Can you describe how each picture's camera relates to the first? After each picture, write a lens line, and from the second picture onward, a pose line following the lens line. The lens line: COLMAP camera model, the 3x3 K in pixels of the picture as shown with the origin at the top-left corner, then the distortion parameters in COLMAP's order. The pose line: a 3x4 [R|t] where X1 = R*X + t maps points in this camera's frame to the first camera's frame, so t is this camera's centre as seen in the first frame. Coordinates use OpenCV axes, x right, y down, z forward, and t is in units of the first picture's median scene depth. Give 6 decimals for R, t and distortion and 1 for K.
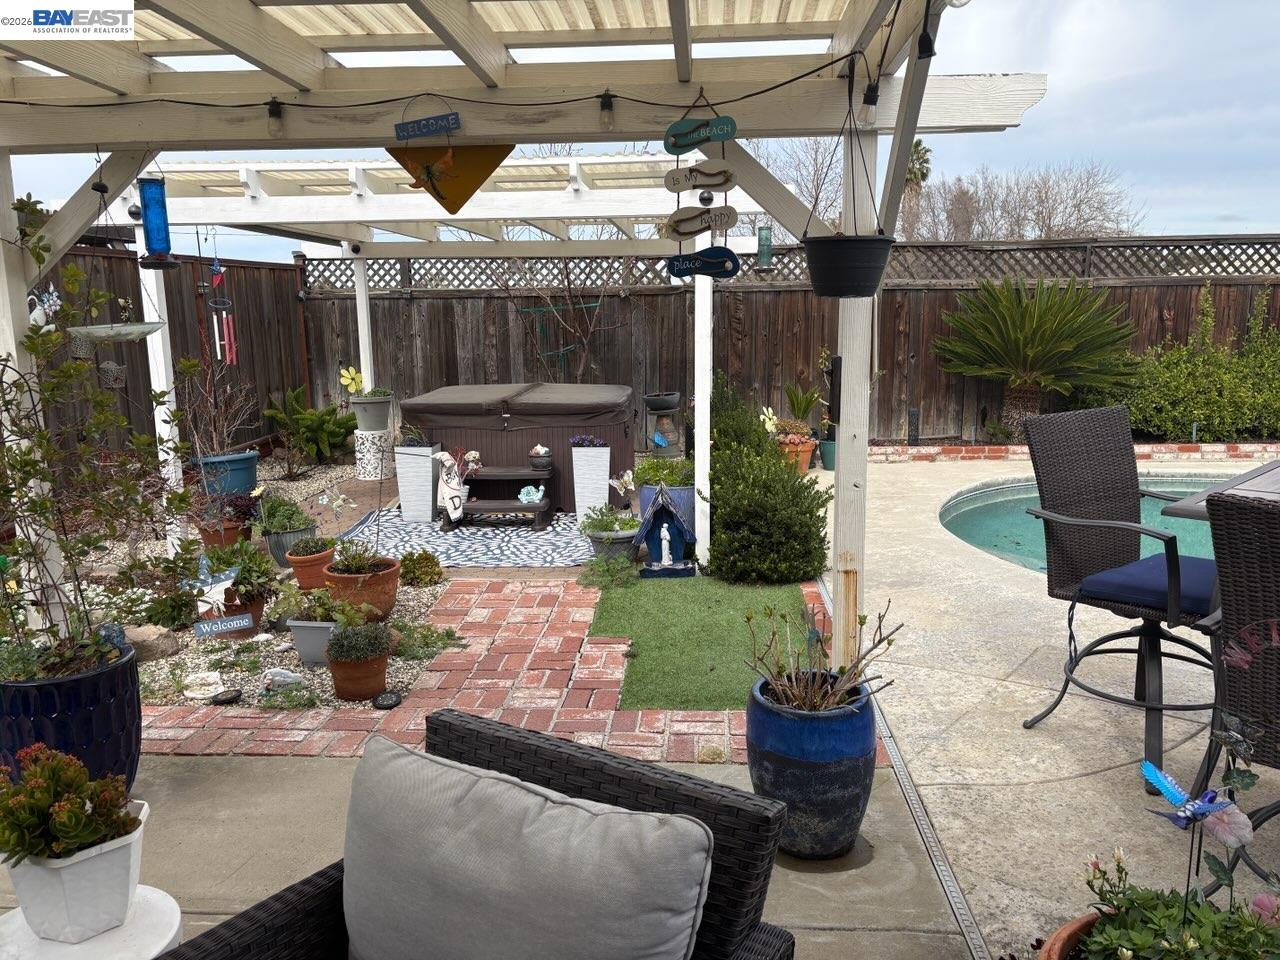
lens RADIAL K [[956.6, 0, 639.2], [0, 956.6, 485.3], [0, 0, 1]] dist [0.049768, -0.048018]
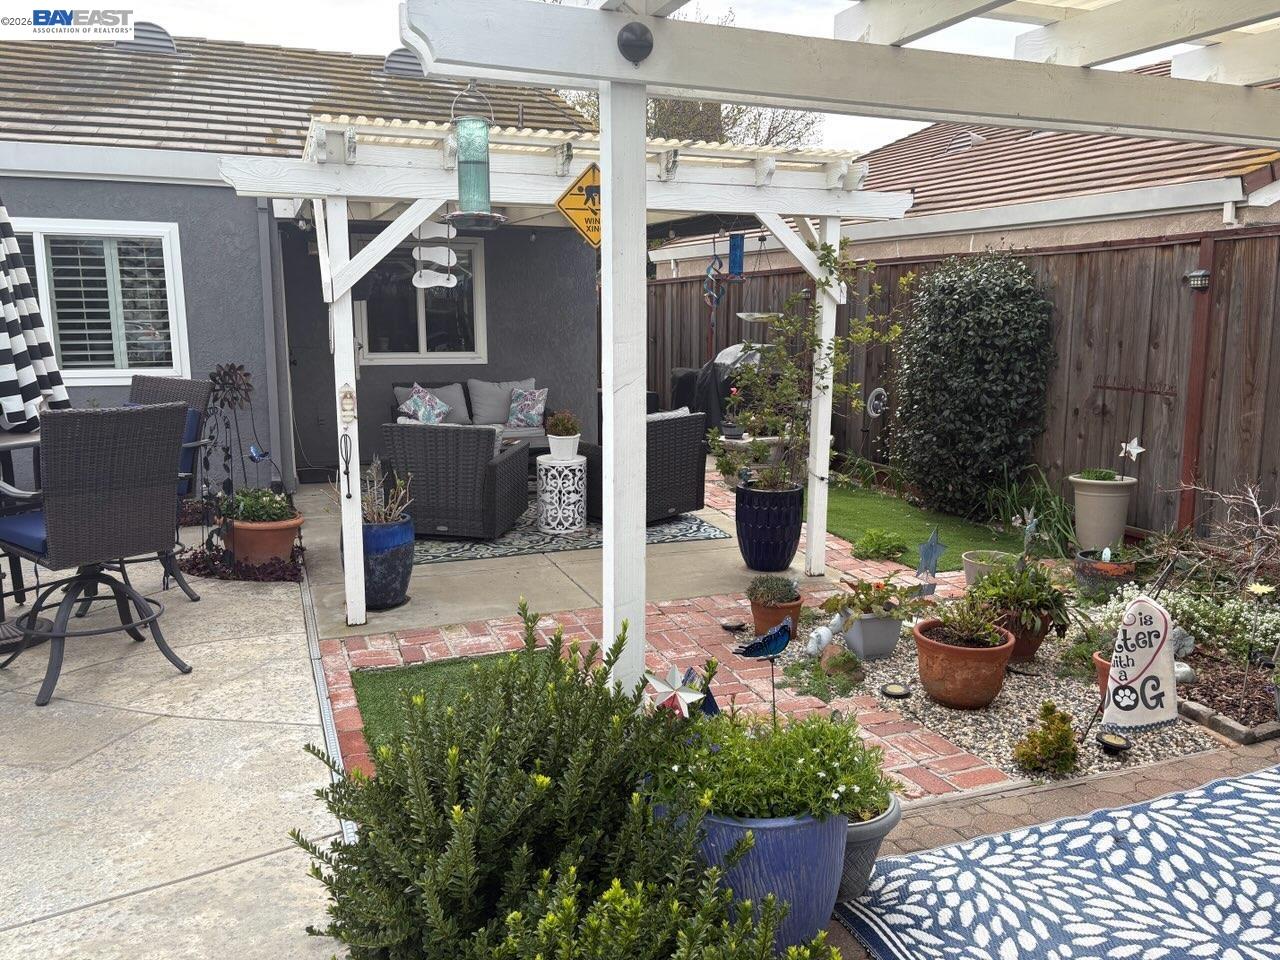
lens RADIAL K [[956.6, 0, 639.2], [0, 956.6, 477.1], [0, 0, 1]] dist [0.049768, -0.048018]
pose [[-0.904236, 0.087208, -0.418034, 0.221899], [-0.068681, 0.936481, 0.343927, -0.237829], [0.421475, 0.339702, -0.840810, 1.248704]]
